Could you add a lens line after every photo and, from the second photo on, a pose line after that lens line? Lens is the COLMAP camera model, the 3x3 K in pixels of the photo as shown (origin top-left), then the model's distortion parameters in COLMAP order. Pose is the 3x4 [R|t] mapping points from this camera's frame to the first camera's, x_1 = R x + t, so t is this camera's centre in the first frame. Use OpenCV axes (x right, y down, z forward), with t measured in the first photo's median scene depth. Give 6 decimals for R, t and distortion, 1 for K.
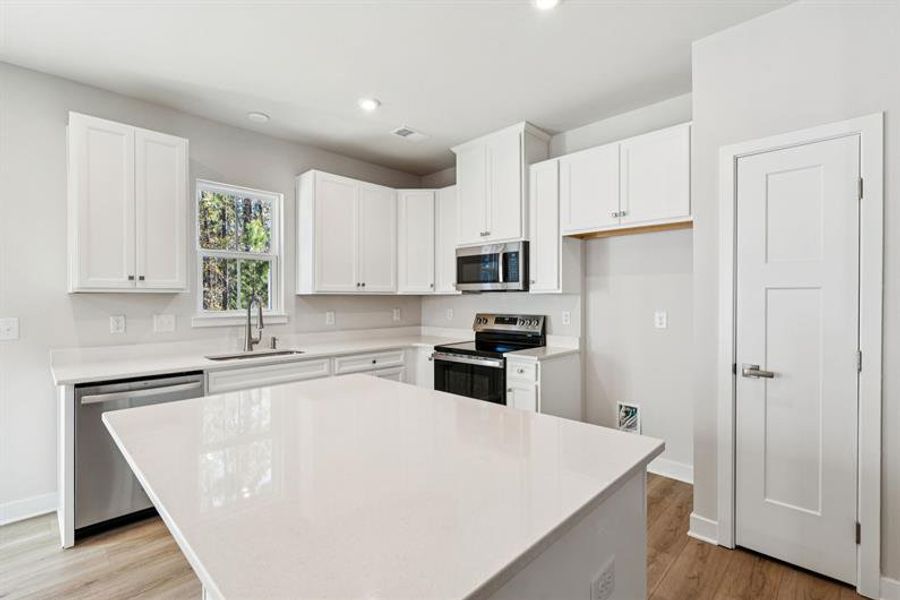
lens RADIAL K [[411.0, 0, 449.5], [0, 411.0, 297.5], [0, 0, 1]] dist [-0.001656, 0.000266]
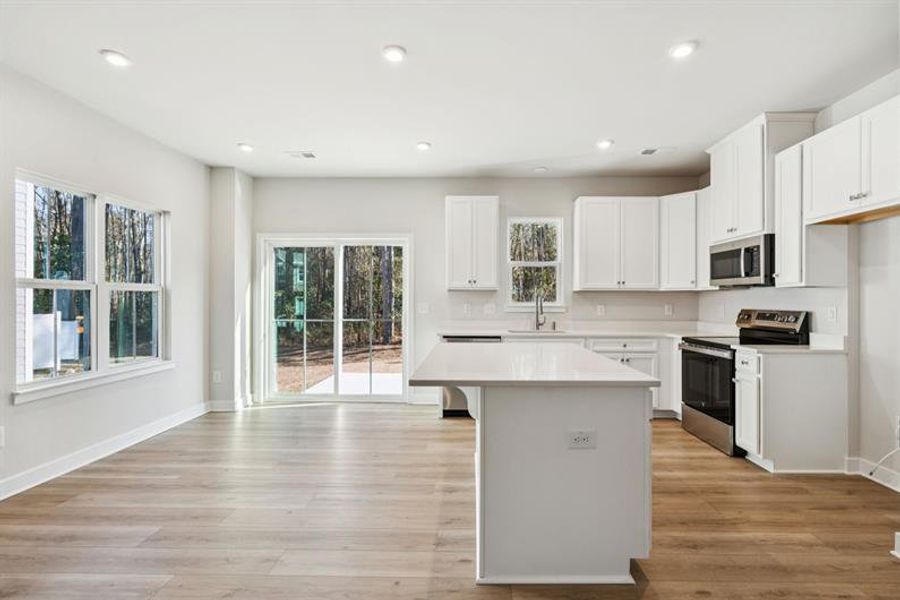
lens RADIAL K [[417.8, 0, 468.4], [0, 417.8, 297.9], [0, 0, 1]] dist [-0.003441, -0.000078]
pose [[0.691457, 0.001849, -0.722415, 0.391607], [-0.002915, 0.999996, -0.000230, 0.016480], [0.722411, 0.002266, 0.691460, -0.191398]]
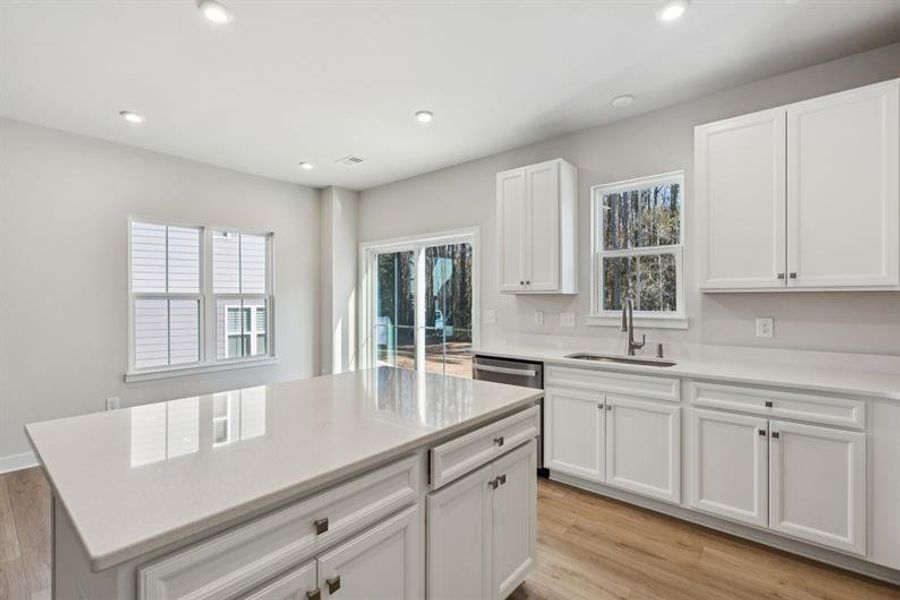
lens RADIAL K [[409.8, 0, 448.3], [0, 409.8, 300.8], [0, 0, 1]] dist [-0.001551, 0.000131]
pose [[0.067650, 0.005961, -0.997691, 0.381242], [0.004658, 0.999969, 0.006291, 0.000004], [0.997698, -0.005072, 0.067620, 0.496544]]
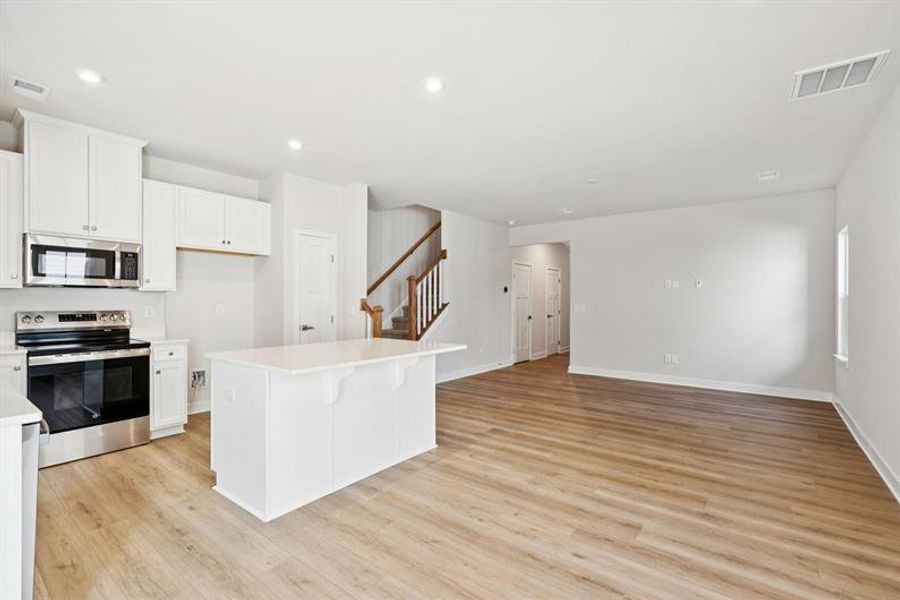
lens RADIAL K [[408.1, 0, 448.9], [0, 408.1, 298.0], [0, 0, 1]] dist [0.000060, 0.000549]
pose [[-0.114637, 0.008234, 0.993373, -0.995473], [-0.005678, 0.999944, -0.008943, 0.015772], [-0.993391, -0.006665, -0.114584, 0.270636]]
